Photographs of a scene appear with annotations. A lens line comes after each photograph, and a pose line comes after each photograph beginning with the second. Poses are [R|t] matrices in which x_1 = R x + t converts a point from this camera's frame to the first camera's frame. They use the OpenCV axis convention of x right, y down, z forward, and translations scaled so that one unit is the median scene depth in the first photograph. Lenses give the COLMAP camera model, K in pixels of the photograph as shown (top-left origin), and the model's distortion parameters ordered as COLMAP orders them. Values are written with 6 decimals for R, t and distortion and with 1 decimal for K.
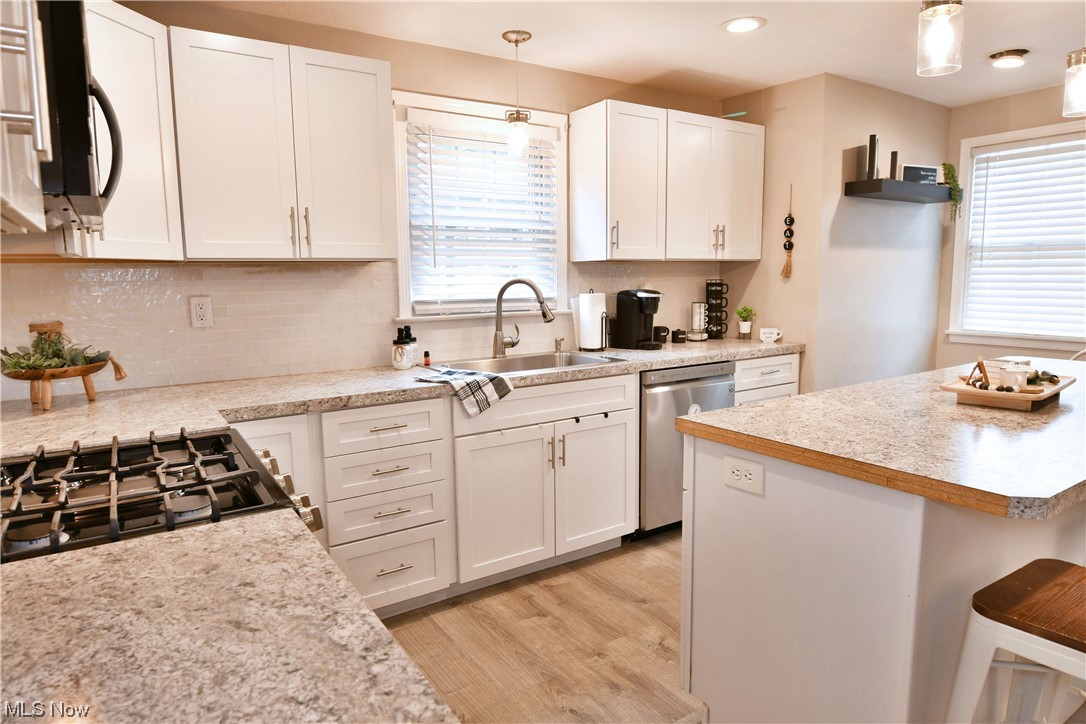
lens RADIAL K [[659.3, 0, 536.5], [0, 659.3, 361.1], [0, 0, 1]] dist [-0.009942, -0.006660]
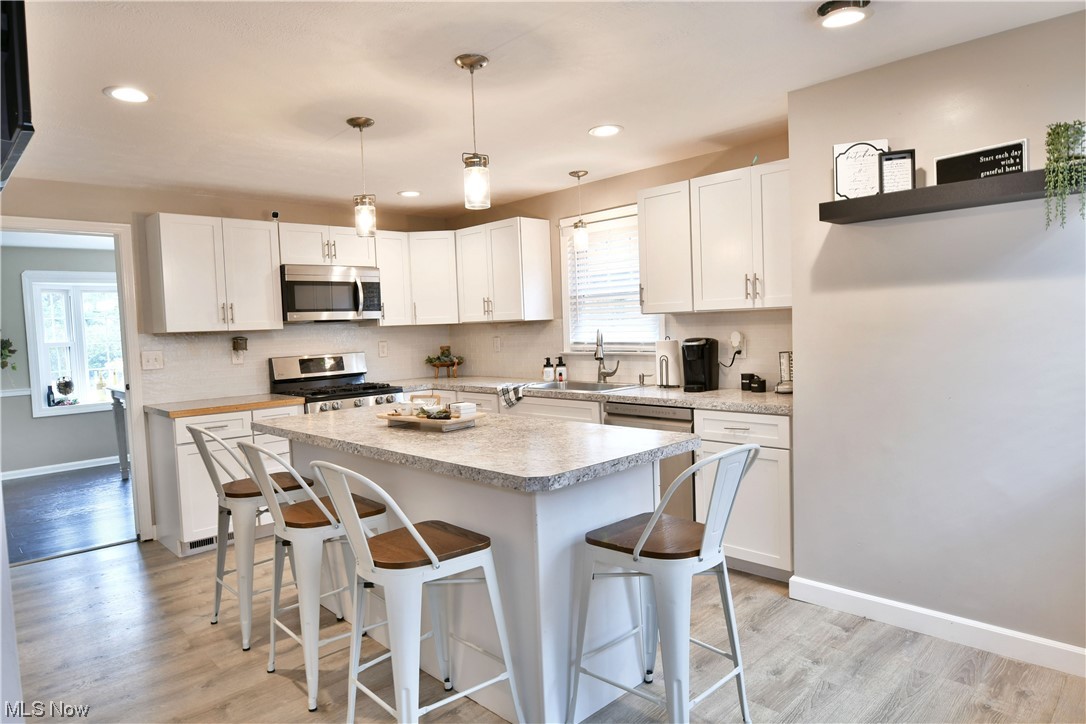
lens RADIAL K [[659.3, 0, 540.0], [0, 659.3, 361.2], [0, 0, 1]] dist [-0.009942, -0.006660]
pose [[0.189097, 0.061667, -0.980020, 1.316317], [-0.090603, 0.994864, 0.045119, -0.103506], [0.977770, 0.080261, 0.193713, 0.571077]]
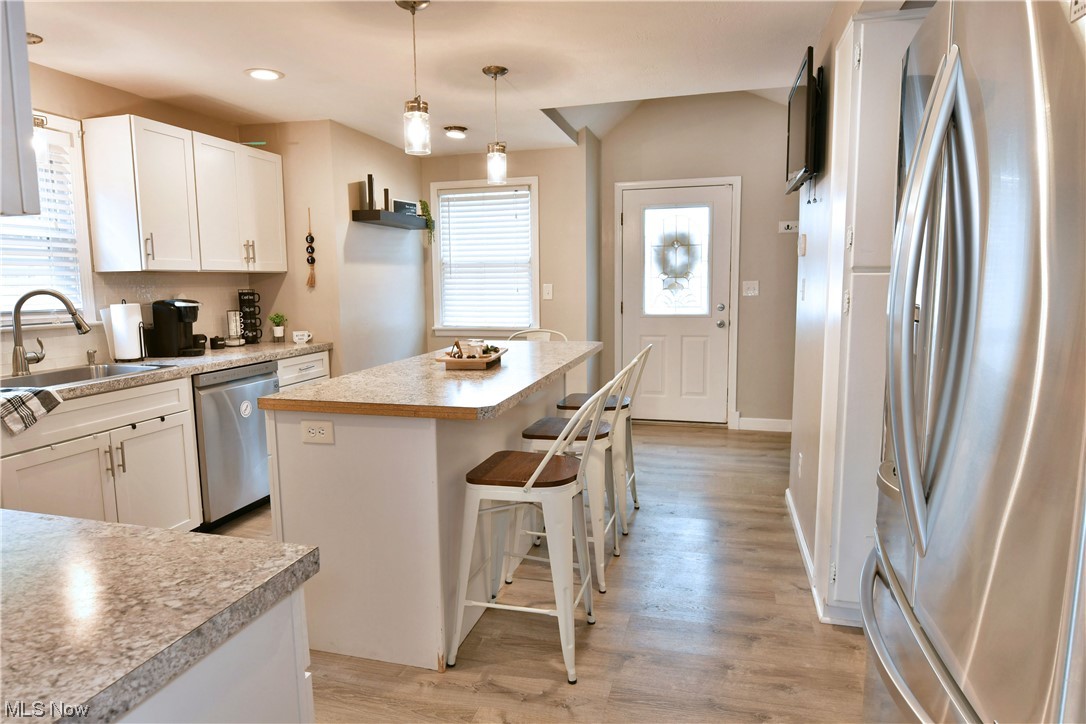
lens RADIAL K [[659.3, 0, 540.6], [0, 659.3, 361.7], [0, 0, 1]] dist [-0.009942, -0.006660]
pose [[0.747095, -0.076869, 0.660257, -0.114517], [0.086576, 0.996083, 0.018005, 0.022276], [-0.659055, 0.043710, 0.750823, -0.165154]]
